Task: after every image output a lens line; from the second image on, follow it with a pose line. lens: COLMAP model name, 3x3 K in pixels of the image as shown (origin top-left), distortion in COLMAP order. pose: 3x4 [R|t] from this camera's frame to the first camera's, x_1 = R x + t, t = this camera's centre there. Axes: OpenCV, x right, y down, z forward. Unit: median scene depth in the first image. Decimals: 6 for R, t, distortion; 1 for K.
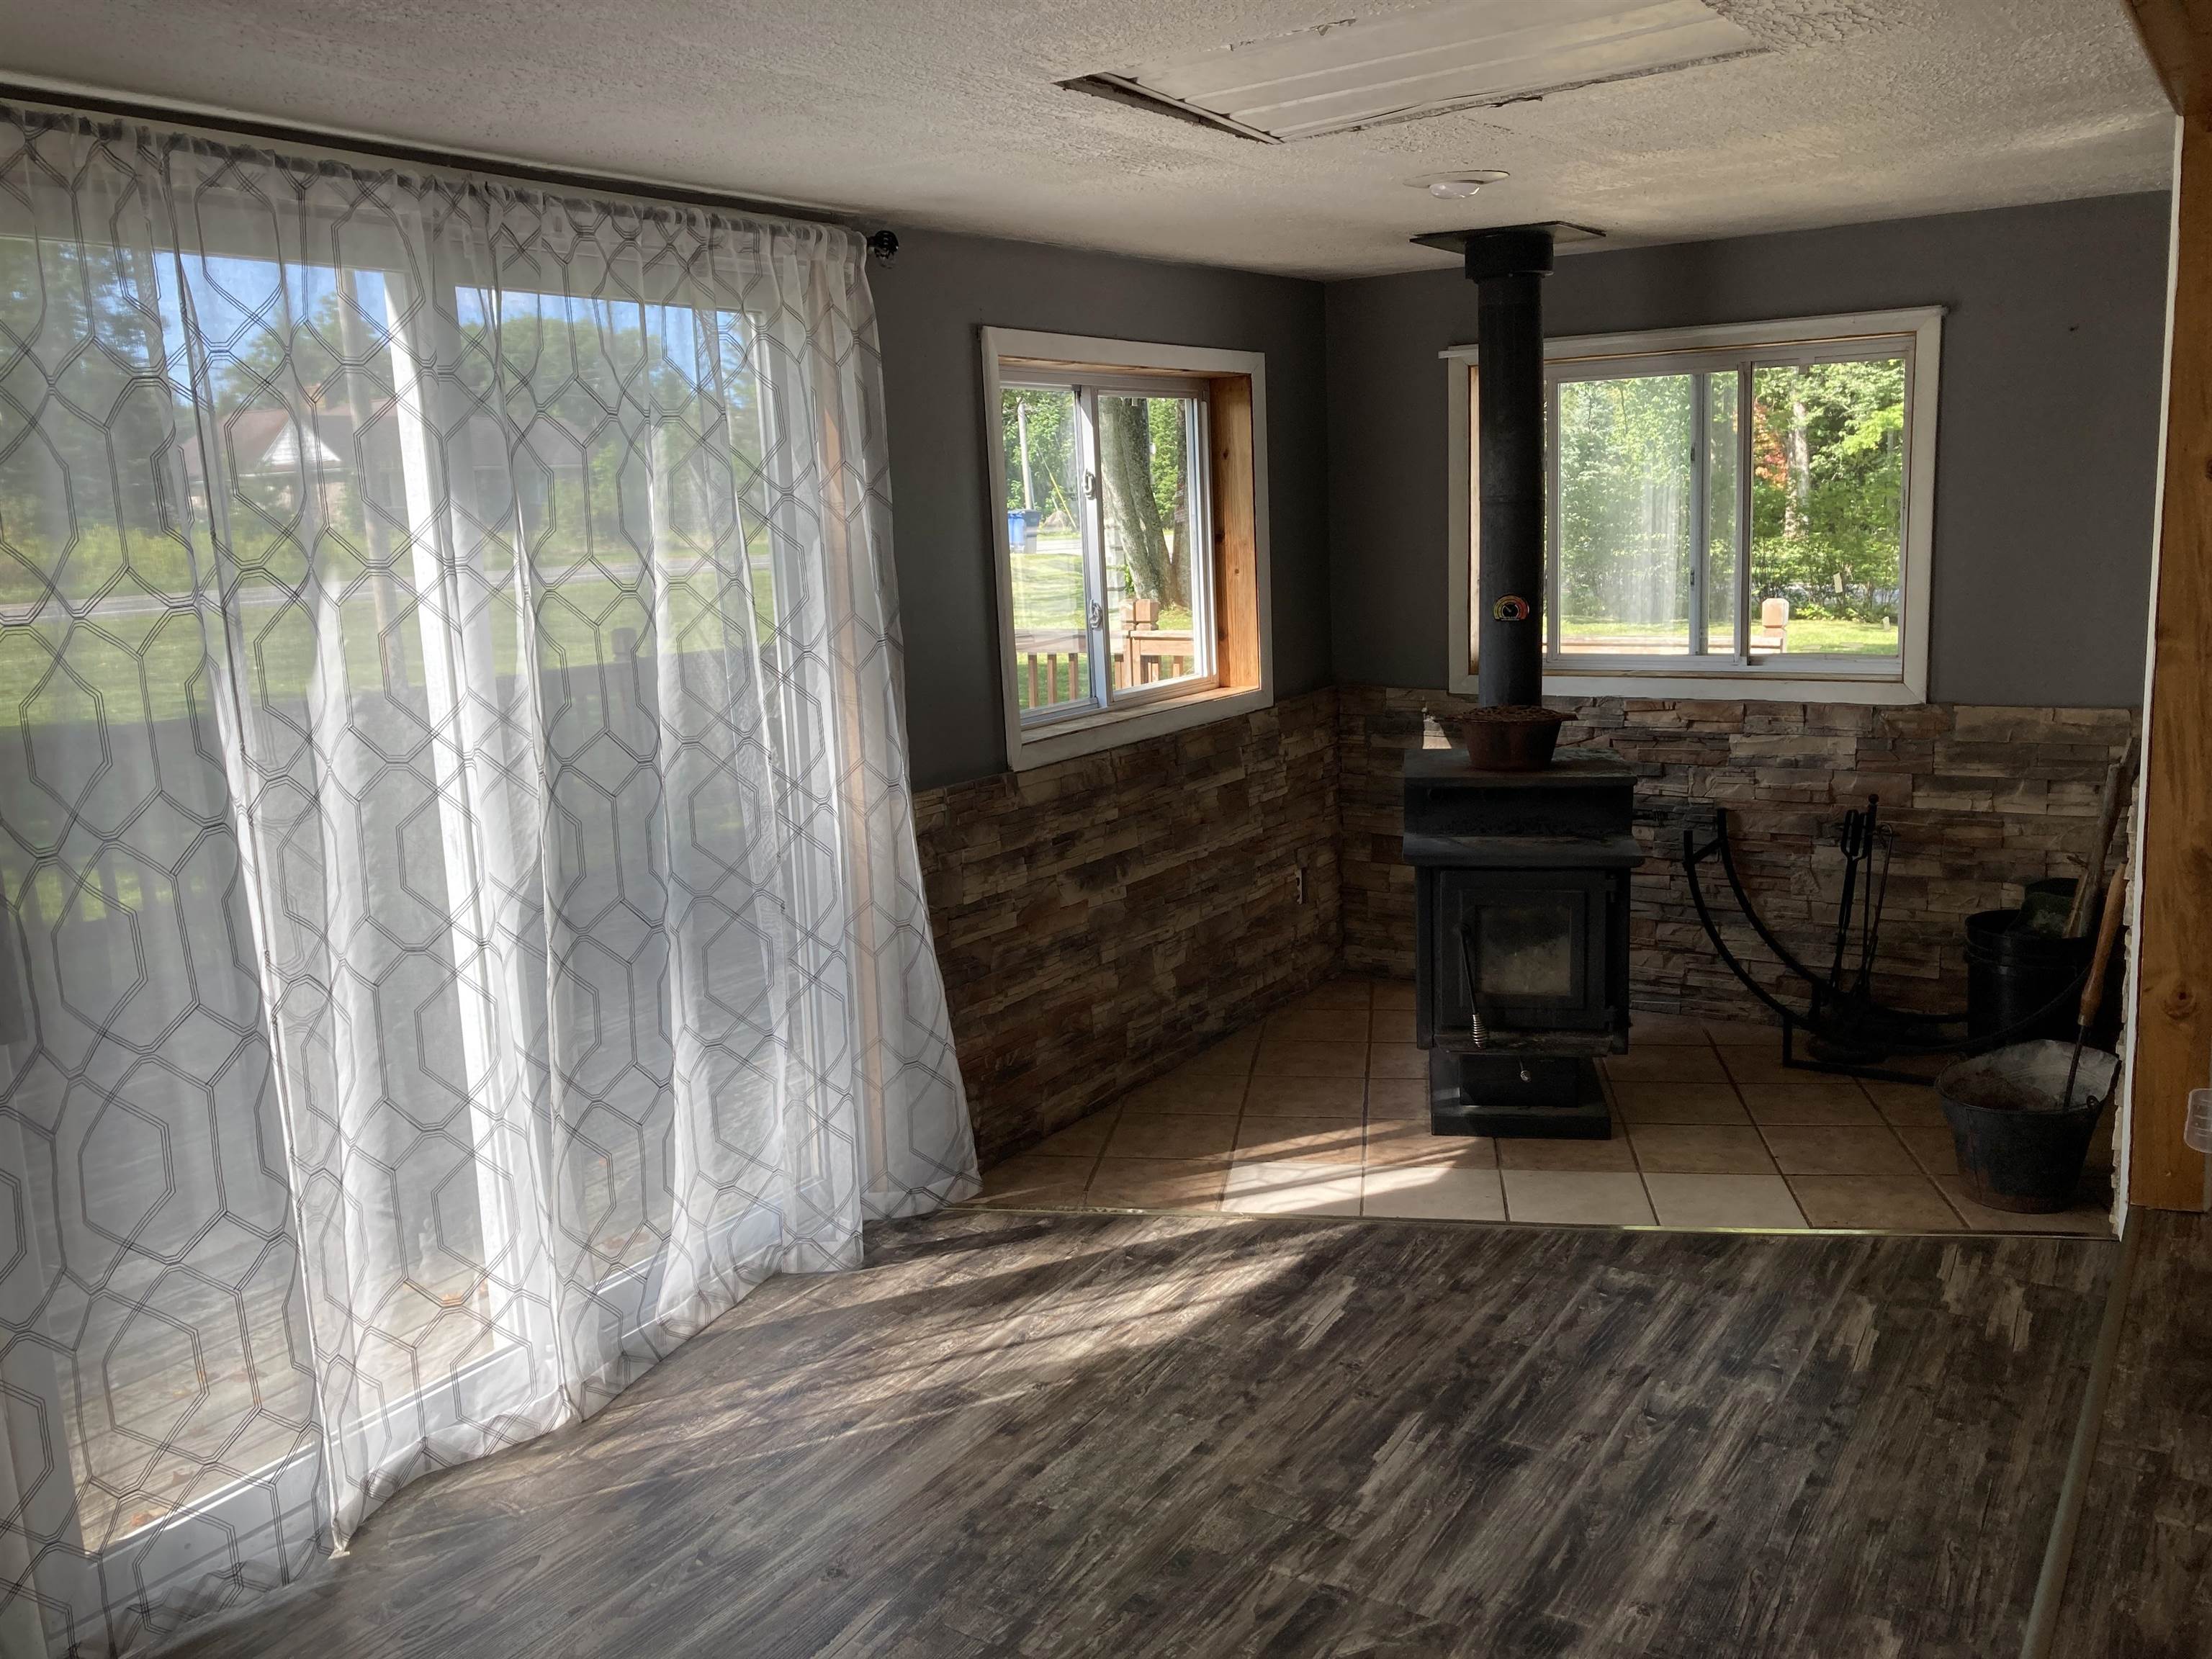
lens RADIAL K [[1759.7, 0, 1109.1], [0, 1759.7, 832.7], [0, 0, 1]] dist [0.009773, -0.008383]
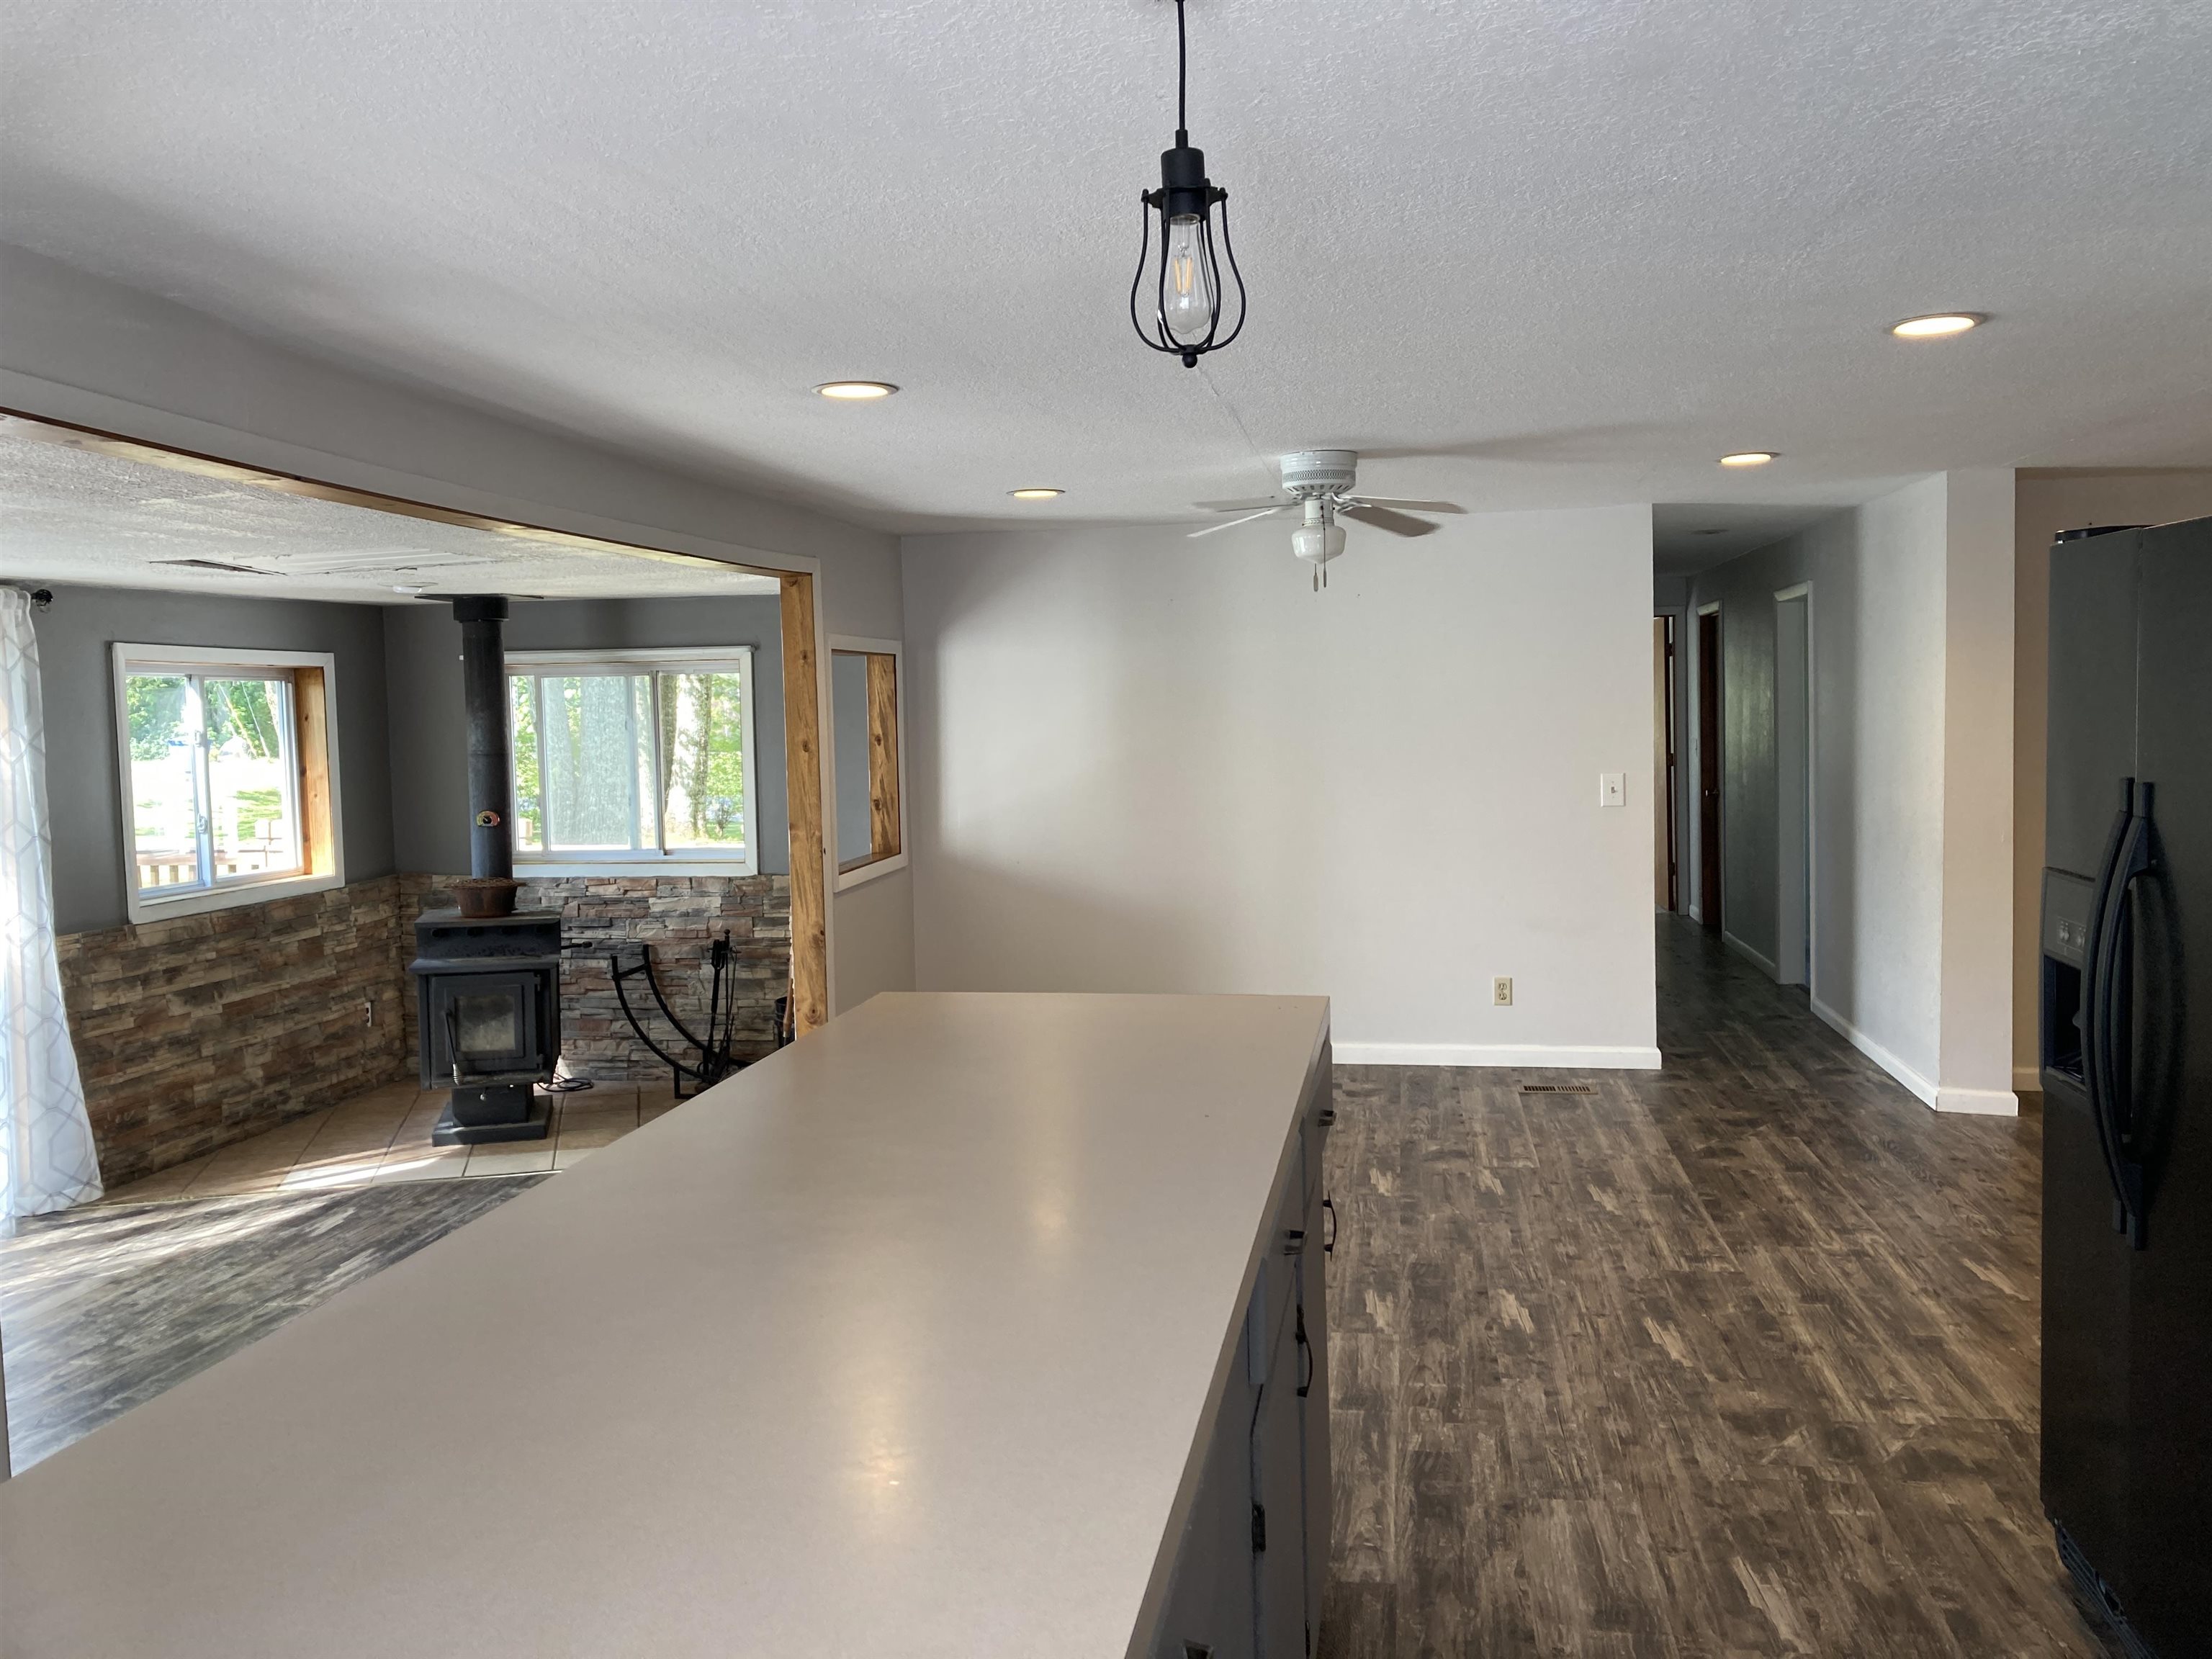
lens RADIAL K [[1759.7, 0, 1118.8], [0, 1759.7, 813.9], [0, 0, 1]] dist [0.009773, -0.008383]
pose [[0.907973, 0.000082, 0.419029, 0.077163], [0.058600, 0.990148, -0.127171, 0.109909], [-0.414911, 0.140024, 0.899023, -0.710282]]
